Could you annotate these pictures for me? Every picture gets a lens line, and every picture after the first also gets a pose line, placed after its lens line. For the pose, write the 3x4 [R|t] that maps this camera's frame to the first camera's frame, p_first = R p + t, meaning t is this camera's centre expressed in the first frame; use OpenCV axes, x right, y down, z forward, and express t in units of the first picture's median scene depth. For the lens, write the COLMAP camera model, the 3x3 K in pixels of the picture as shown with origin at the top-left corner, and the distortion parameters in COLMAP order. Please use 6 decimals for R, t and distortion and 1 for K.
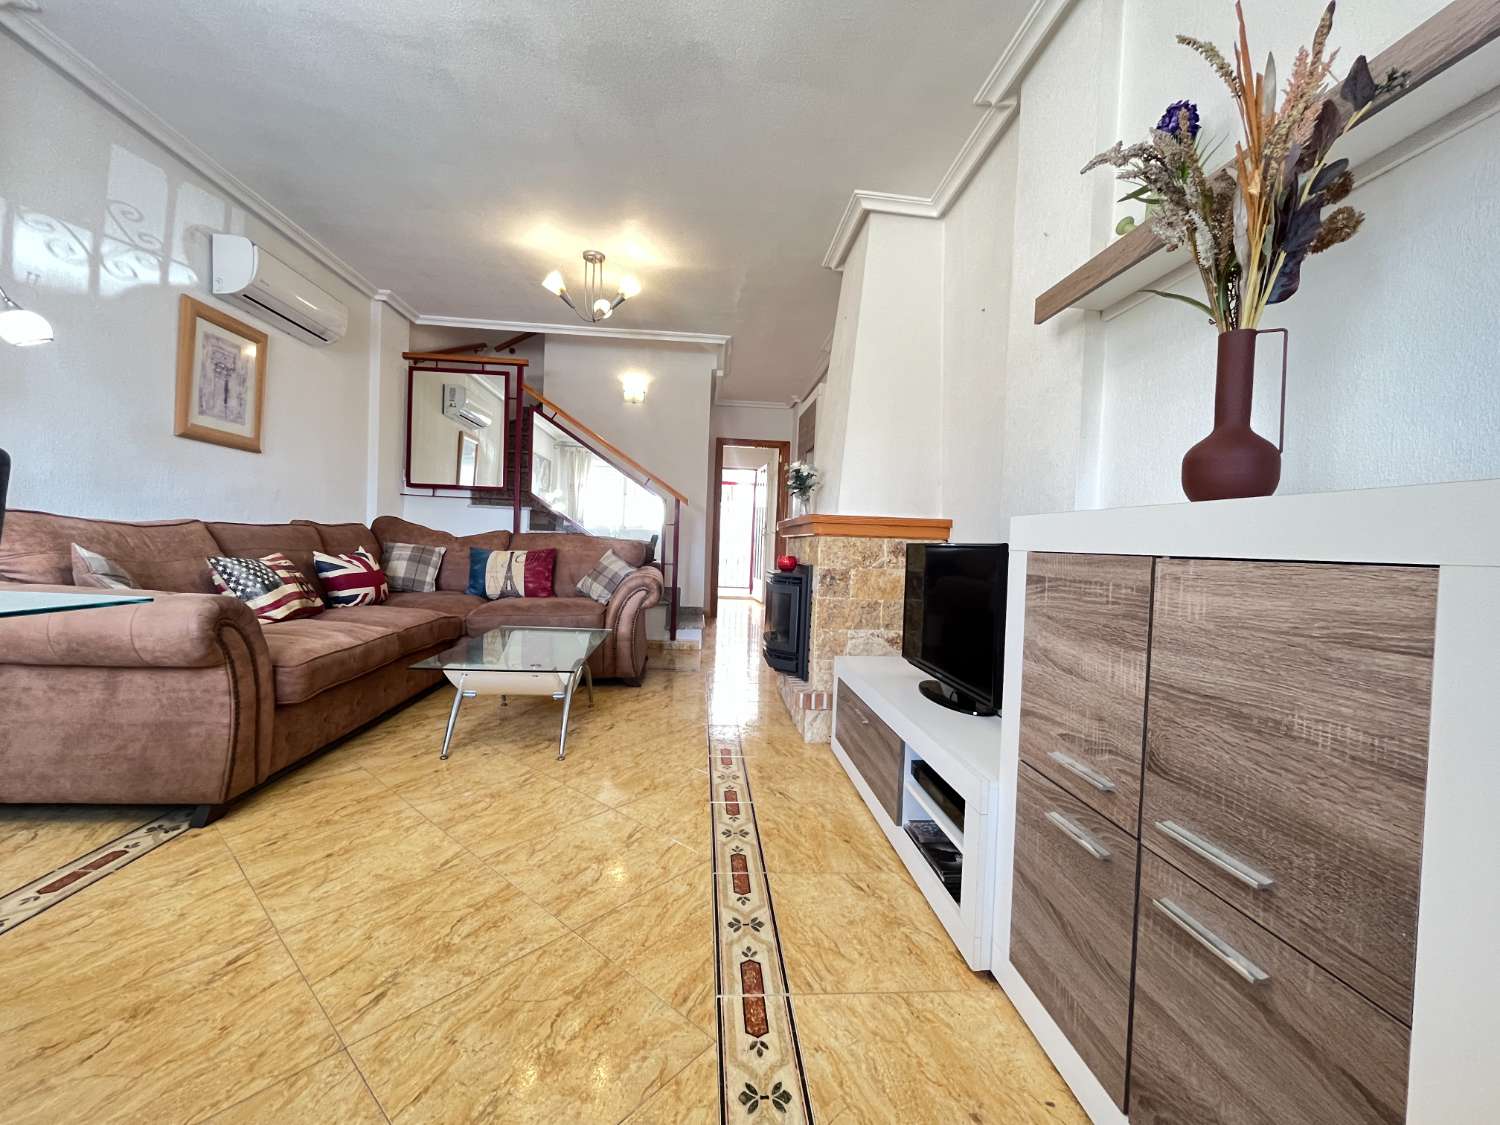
lens RADIAL K [[613.1, 0, 749.3], [0, 613.1, 559.2], [0, 0, 1]] dist [-0.003038, 0.000461]
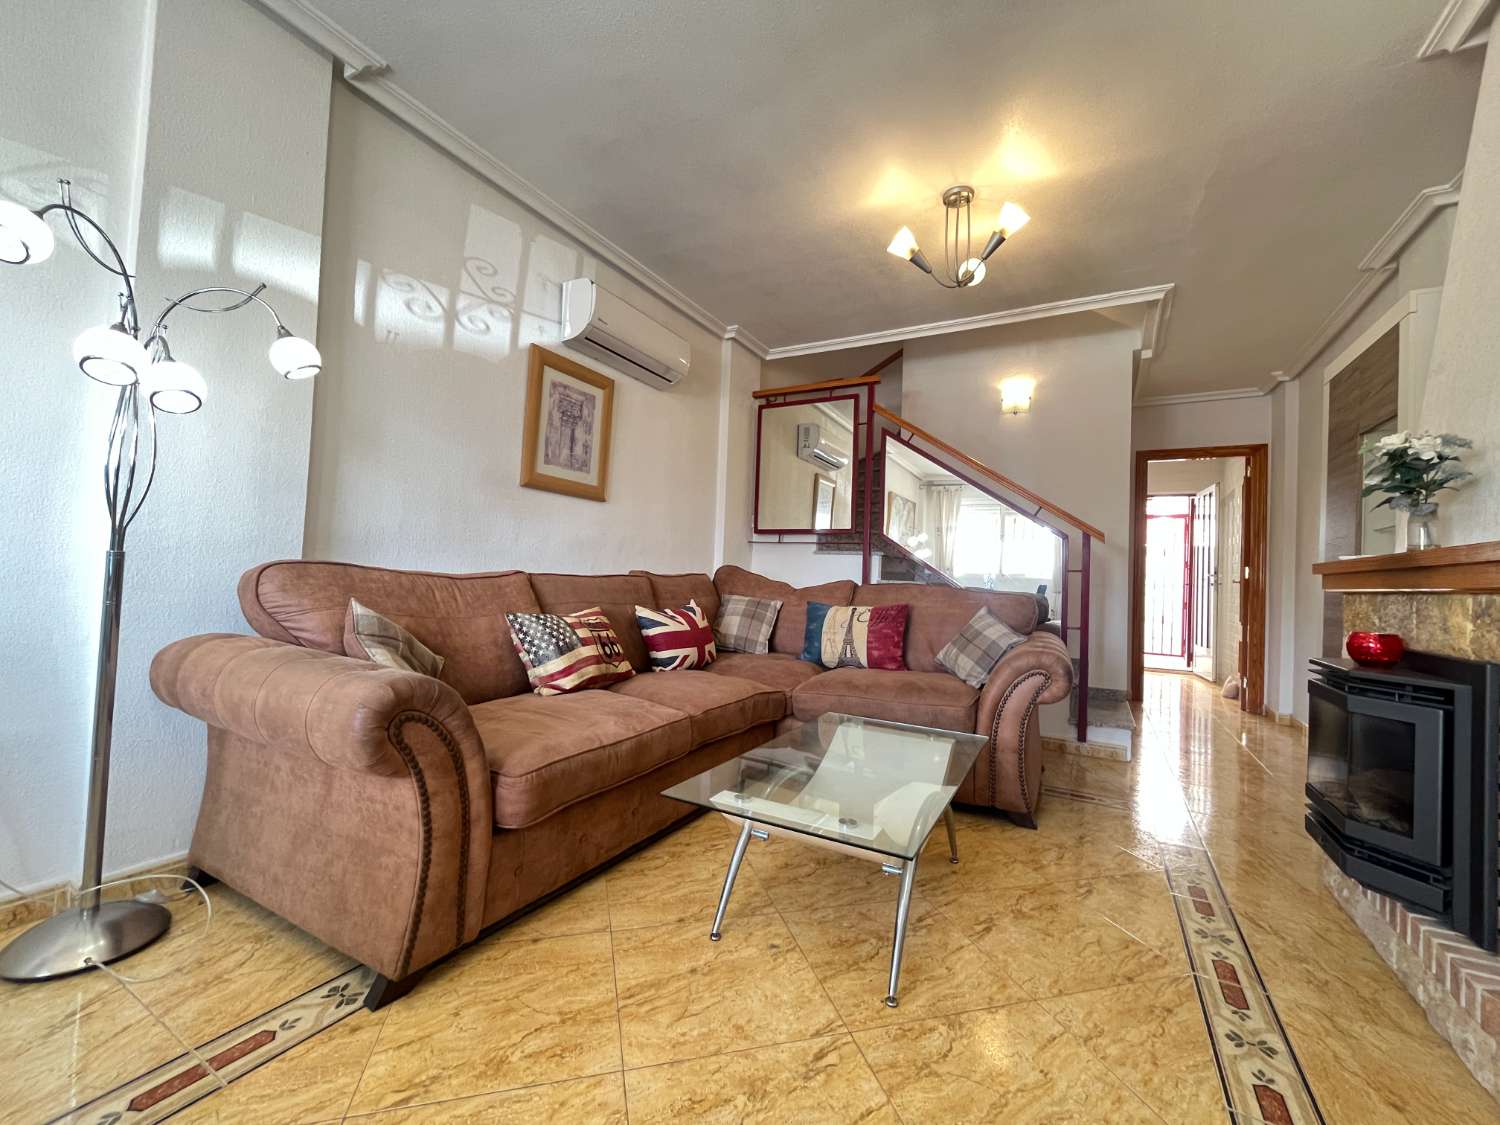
lens RADIAL K [[613.1, 0, 749.3], [0, 613.1, 559.2], [0, 0, 1]] dist [-0.003038, 0.000461]
pose [[0.831221, -0.022366, -0.555492, -0.081017], [-0.021798, 0.997111, -0.072765, -0.018960], [0.555515, 0.072593, 0.828332, 0.359166]]
